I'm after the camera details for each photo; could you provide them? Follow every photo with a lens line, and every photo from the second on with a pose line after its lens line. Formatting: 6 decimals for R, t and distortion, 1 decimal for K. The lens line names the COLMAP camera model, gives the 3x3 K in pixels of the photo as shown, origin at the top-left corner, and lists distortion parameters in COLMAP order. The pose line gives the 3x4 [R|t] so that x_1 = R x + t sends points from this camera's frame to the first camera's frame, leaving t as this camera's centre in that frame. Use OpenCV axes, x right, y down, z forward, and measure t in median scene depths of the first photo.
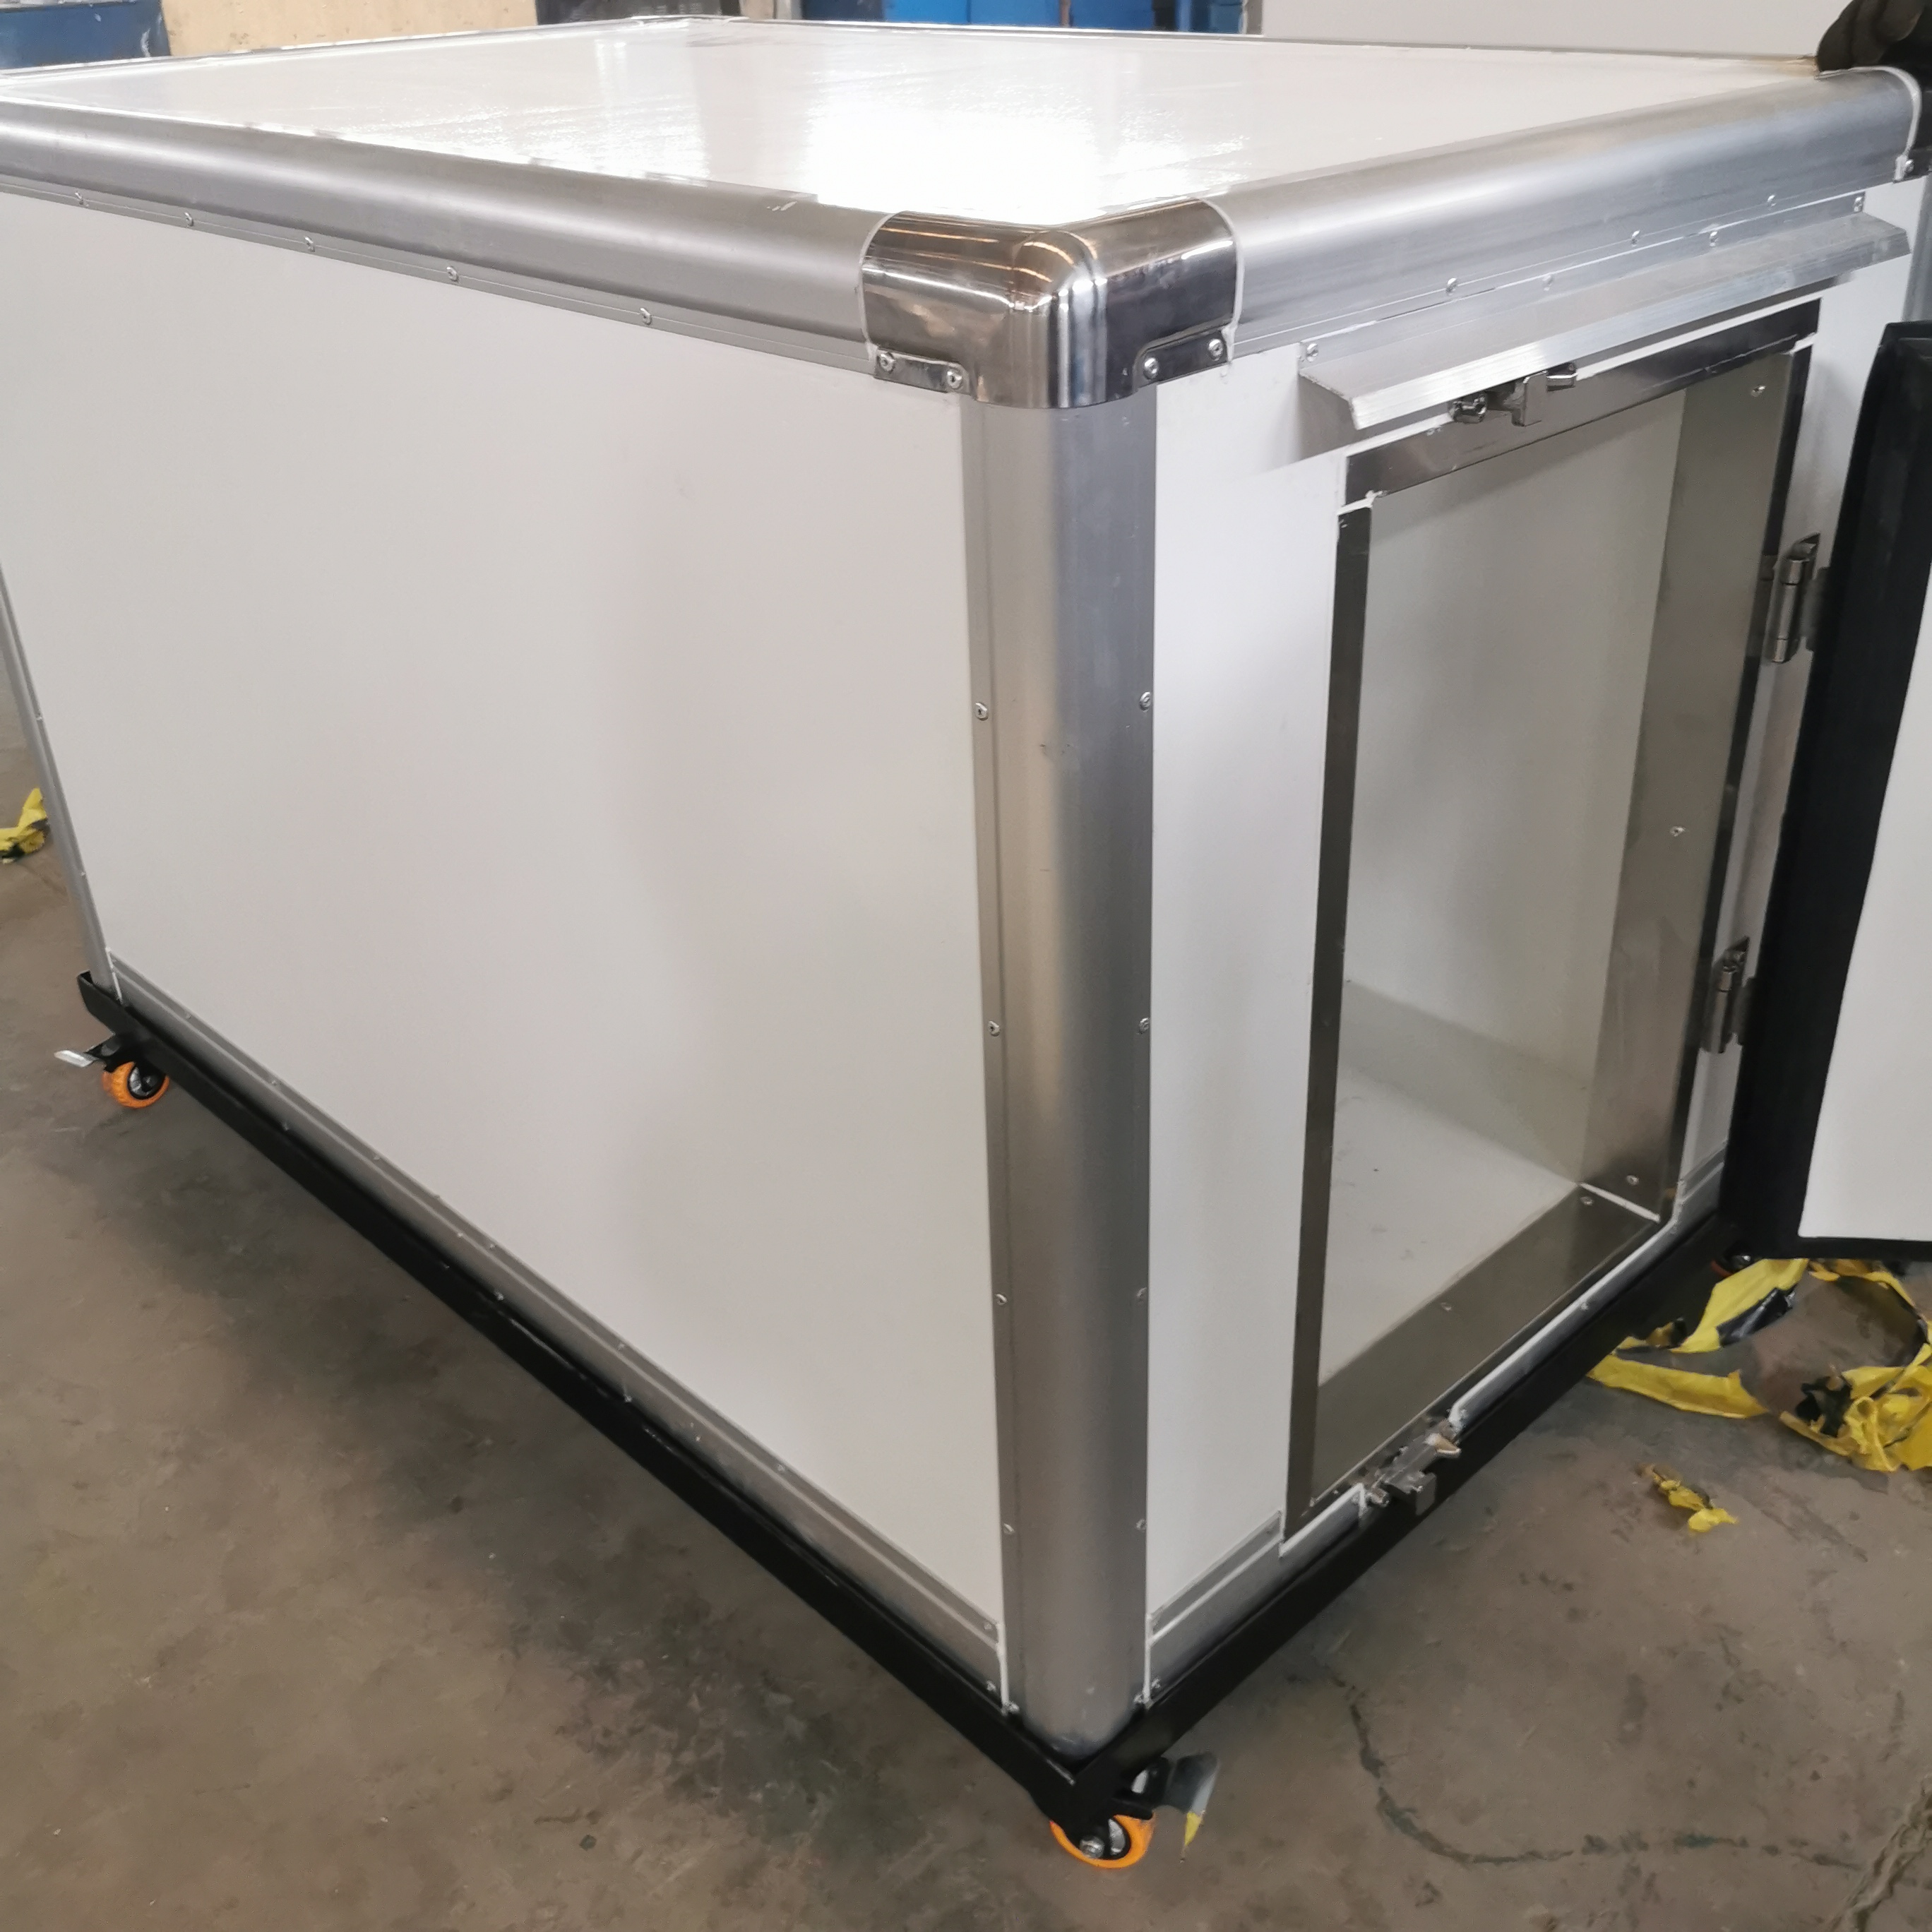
lens RADIAL K [[2013.5, 0, 969.0], [0, 2013.5, 912.2], [0, 0, 1]] dist [-0.002709, 0.014232]
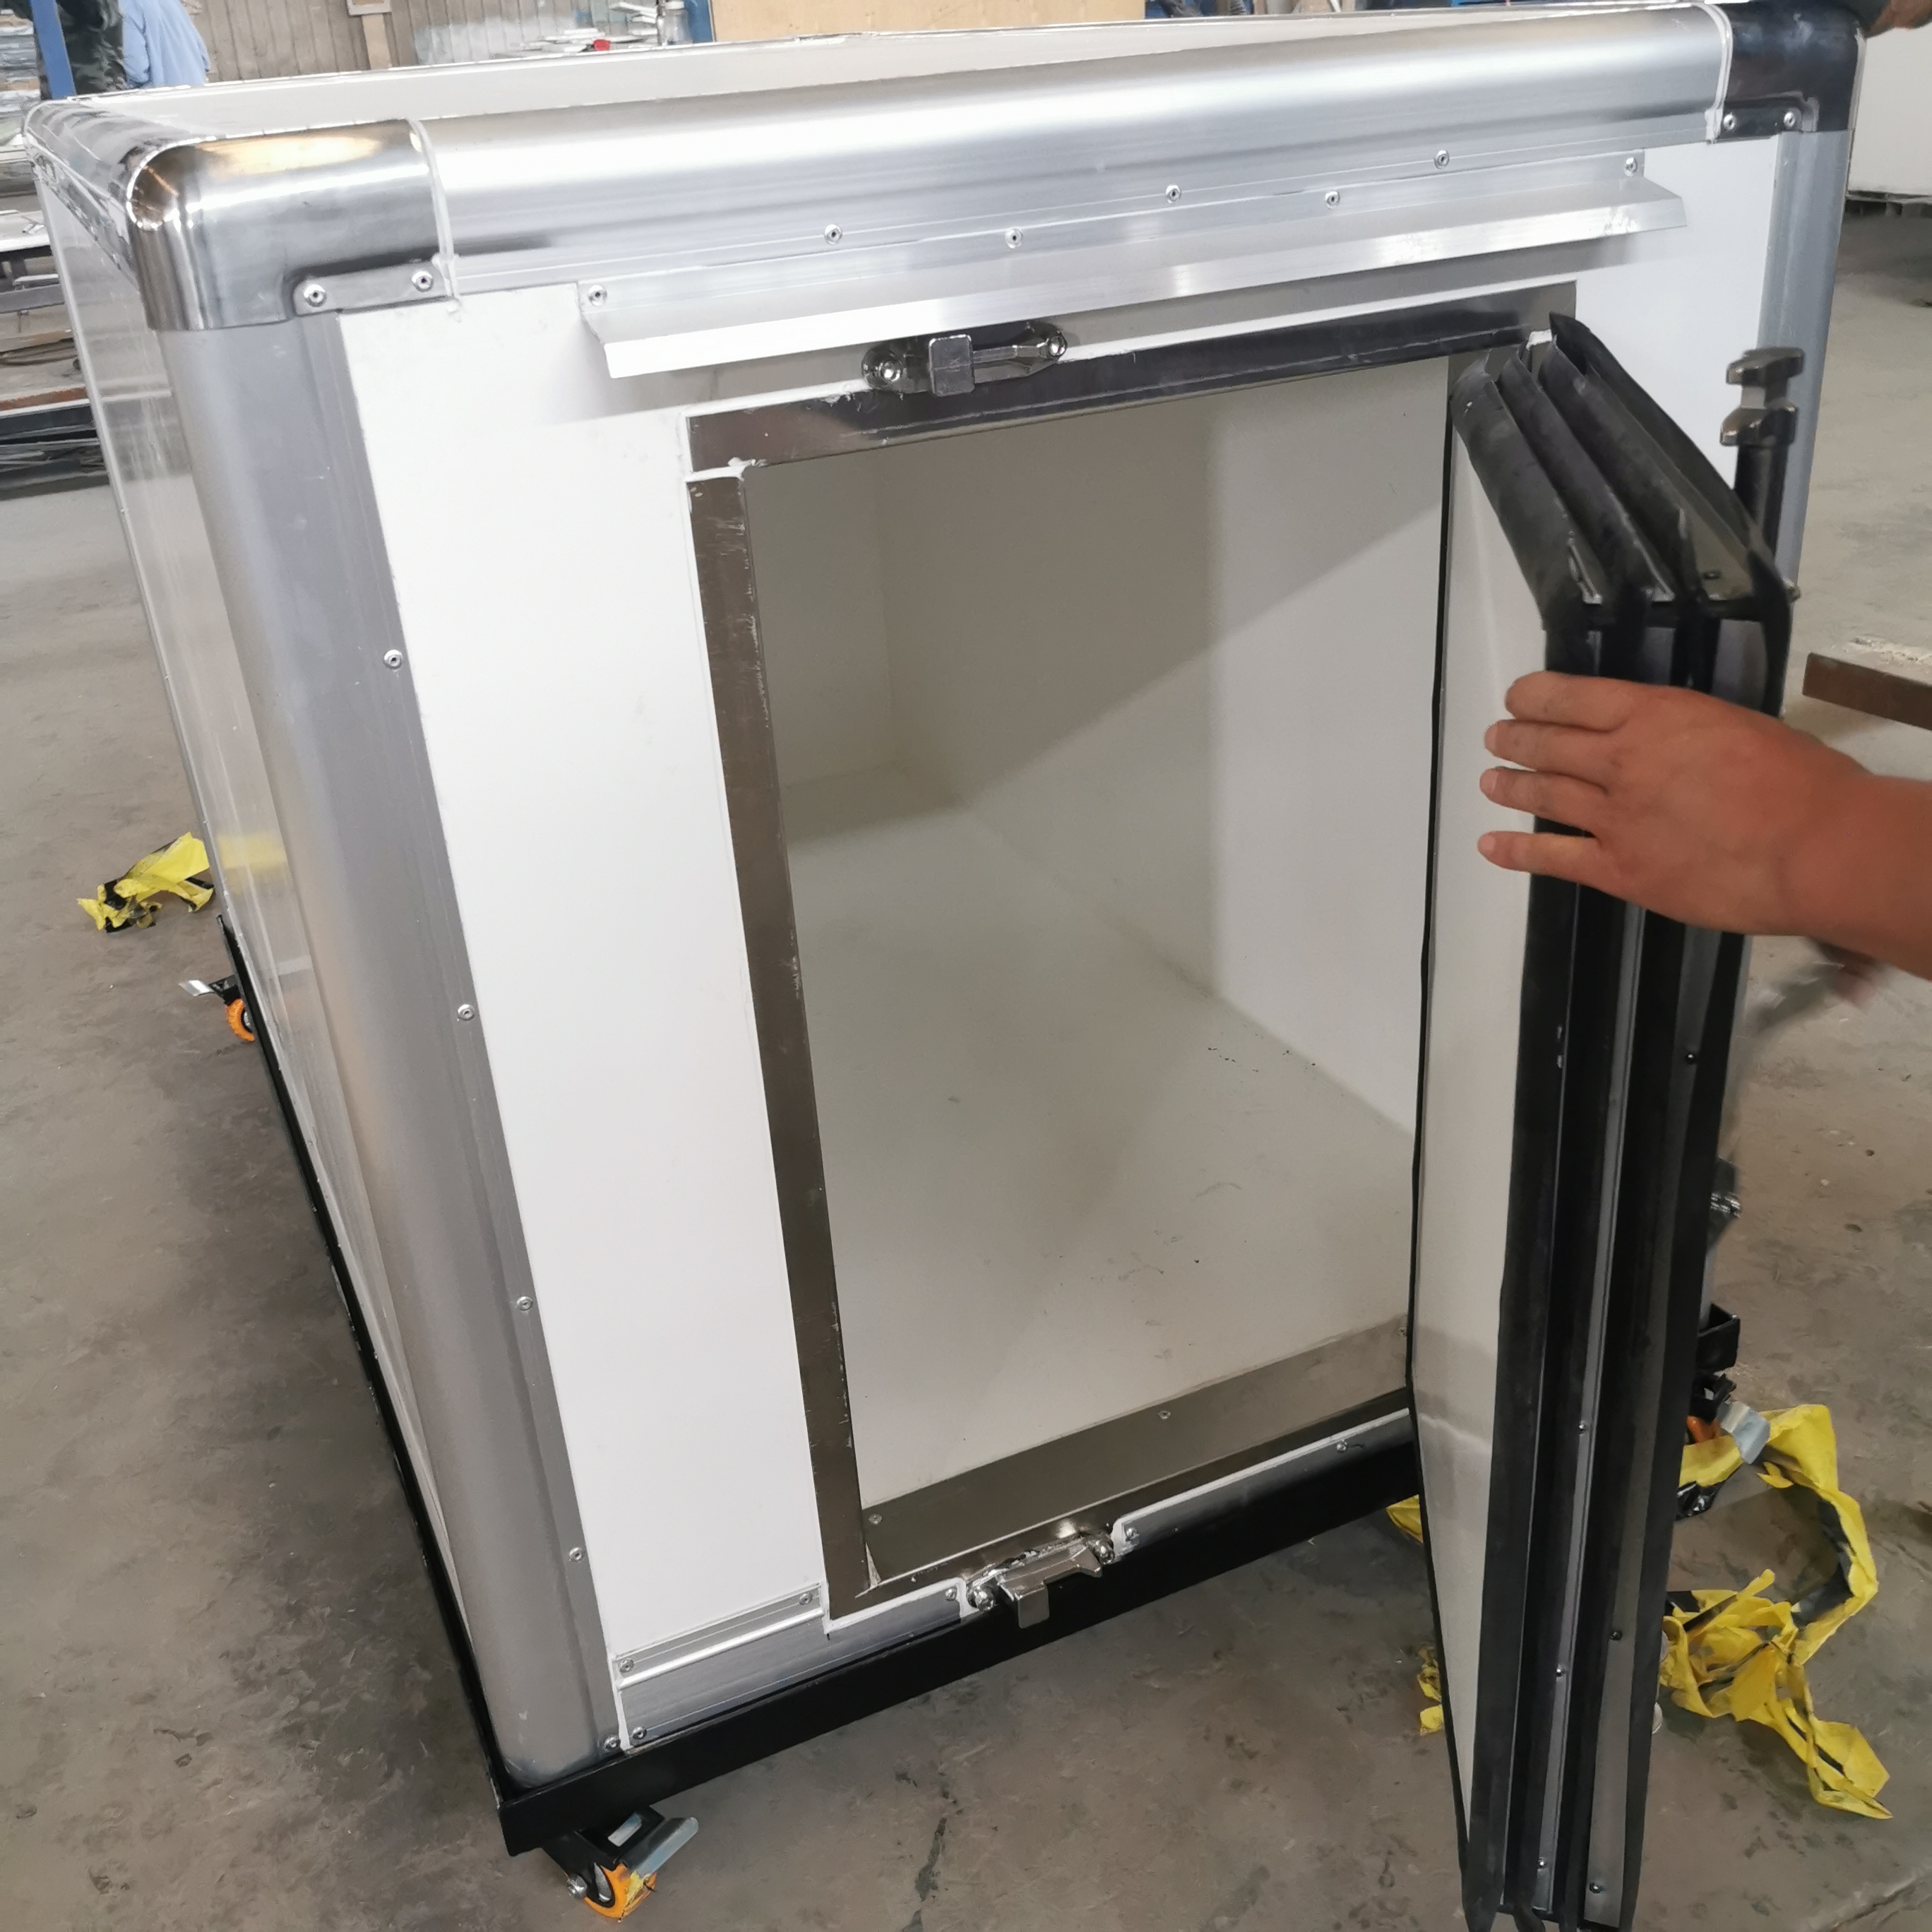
lens RADIAL K [[1998.4, 0, 966.0], [0, 1998.4, 966.0], [0, 0, 1]] dist [0.018267, -0.049140]
pose [[0.943452, 0.114914, -0.310955, 0.452375], [-0.116596, 0.993091, 0.013242, -0.004352], [0.310328, 0.023763, 0.950333, 0.134774]]
